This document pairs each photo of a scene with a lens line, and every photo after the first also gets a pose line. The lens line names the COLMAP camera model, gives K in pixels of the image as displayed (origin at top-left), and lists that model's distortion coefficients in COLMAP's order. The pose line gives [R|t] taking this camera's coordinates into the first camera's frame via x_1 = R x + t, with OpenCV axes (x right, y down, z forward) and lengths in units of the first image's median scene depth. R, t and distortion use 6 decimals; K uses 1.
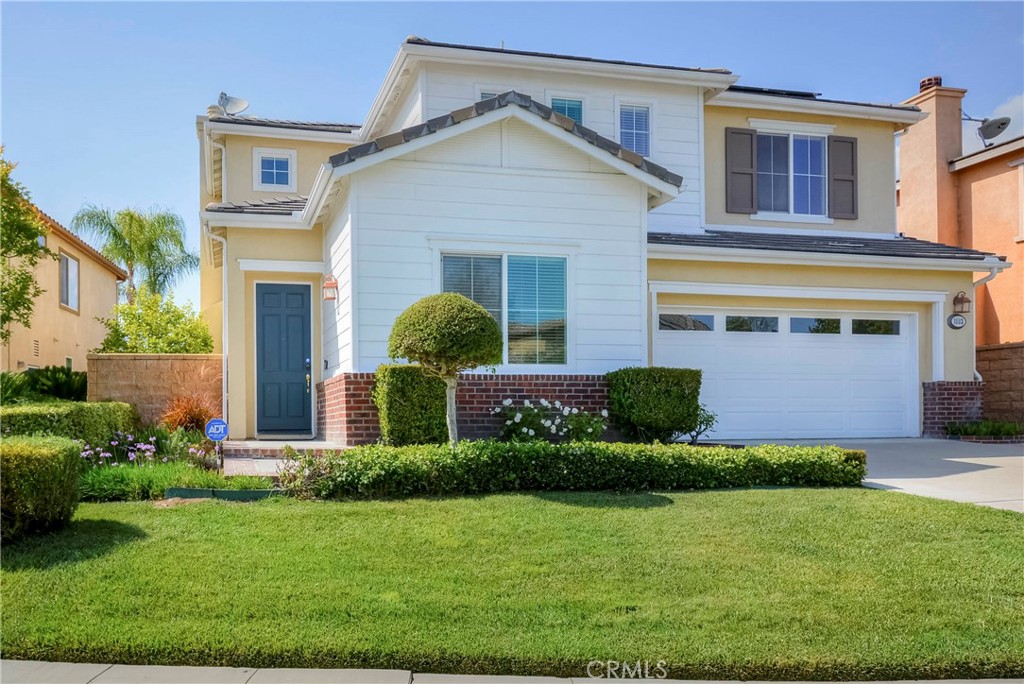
lens RADIAL K [[737.6, 0, 381.6], [0, 737.6, 427.9], [0, 0, 1]] dist [-0.004985, 0.000556]
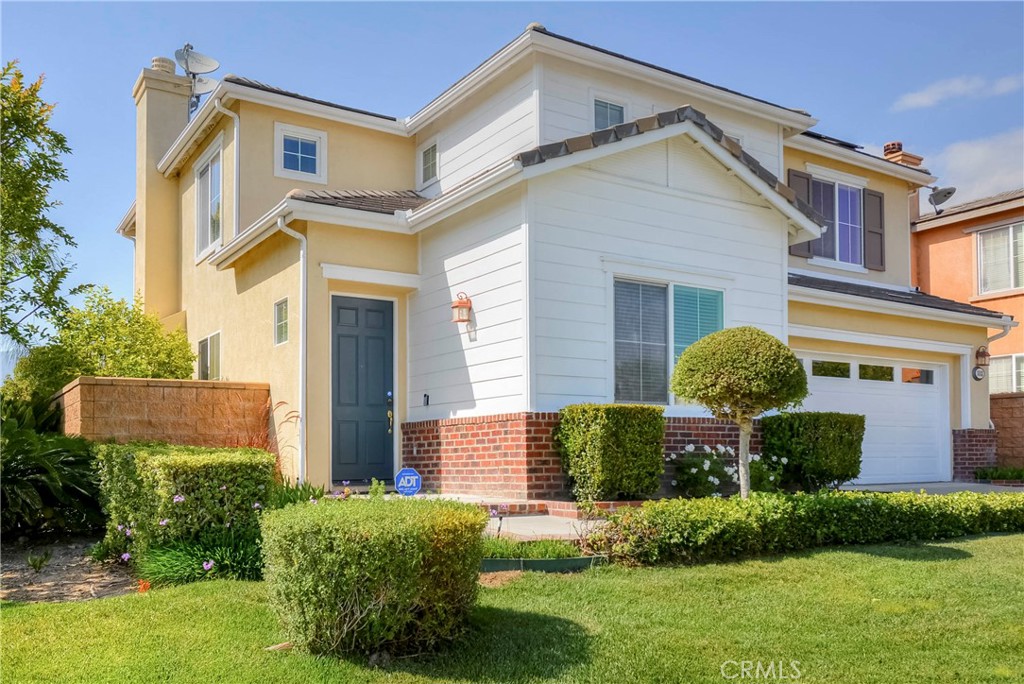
lens RADIAL K [[857.6, 0, 476.0], [0, 857.6, 441.5], [0, 0, 1]] dist [0.009502, -0.013445]
pose [[0.936247, 0.006974, 0.351272, -0.411377], [0.005854, 0.999355, -0.035443, -0.006696], [-0.351293, 0.035239, 0.935602, 0.107418]]
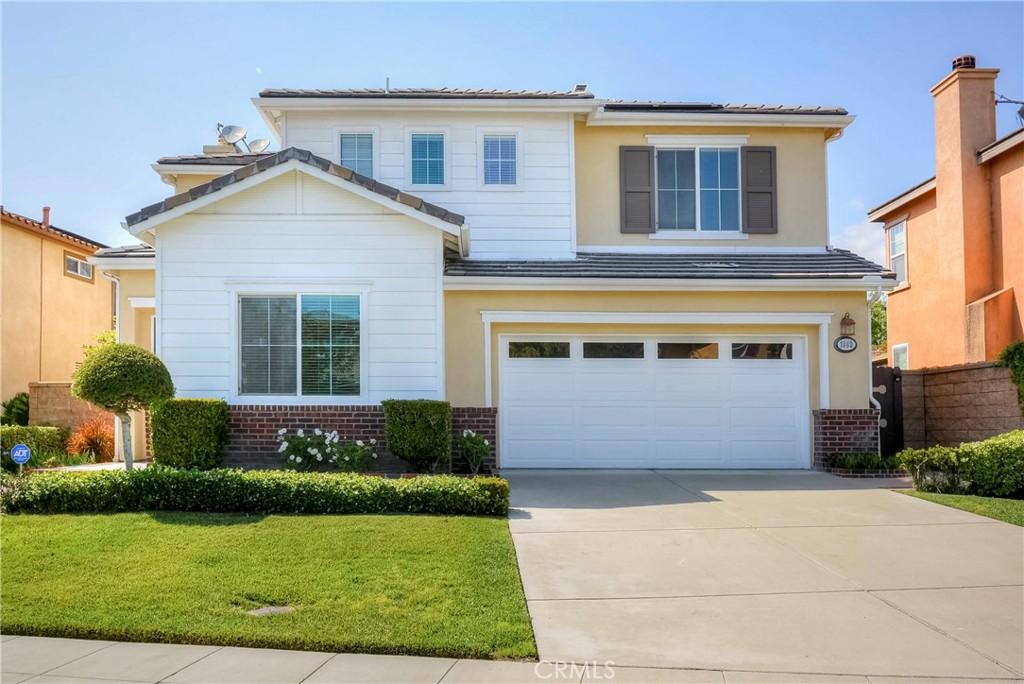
lens RADIAL K [[893.4, 0, 522.0], [0, 893.4, 417.2], [0, 0, 1]] dist [0.001227, -0.002018]
pose [[0.981429, 0.004803, -0.191765, 0.720801], [-0.010599, 0.999517, -0.029211, -0.019755], [0.191532, 0.030701, 0.981006, -0.212087]]
